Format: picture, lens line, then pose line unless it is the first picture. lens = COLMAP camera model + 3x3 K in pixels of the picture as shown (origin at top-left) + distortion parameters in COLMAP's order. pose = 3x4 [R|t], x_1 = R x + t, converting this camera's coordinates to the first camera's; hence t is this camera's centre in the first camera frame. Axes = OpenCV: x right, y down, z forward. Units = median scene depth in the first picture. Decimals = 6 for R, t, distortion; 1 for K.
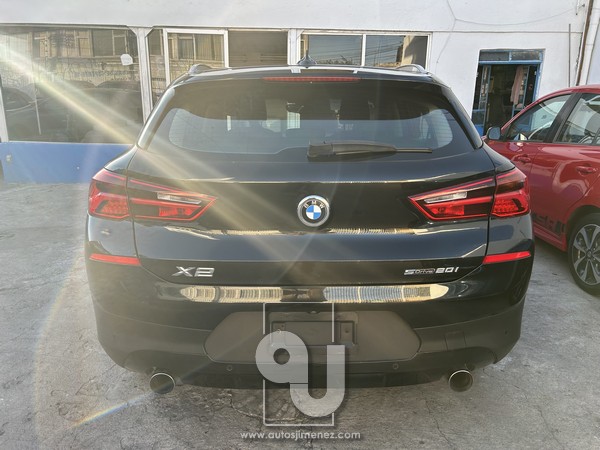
lens RADIAL K [[446.9, 0, 299.5], [0, 446.9, 223.9], [0, 0, 1]] dist [0.006020, -0.010867]
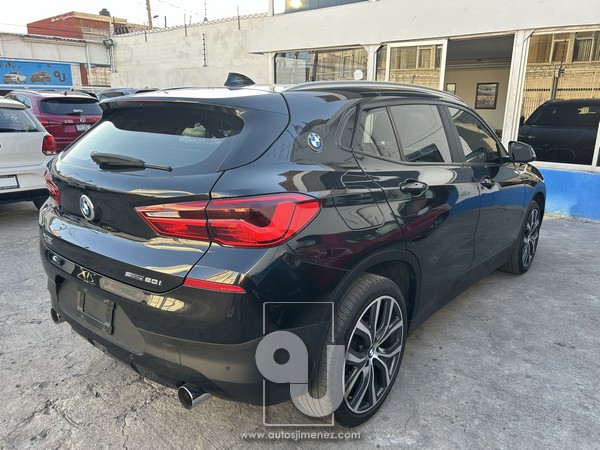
lens RADIAL K [[446.9, 0, 299.9], [0, 446.9, 226.9], [0, 0, 1]] dist [0.006020, -0.010867]
pose [[0.760964, 0.161595, -0.628348, 0.267375], [-0.169529, 0.984363, 0.047844, -0.028591], [0.626254, 0.070115, 0.776460, 0.084327]]
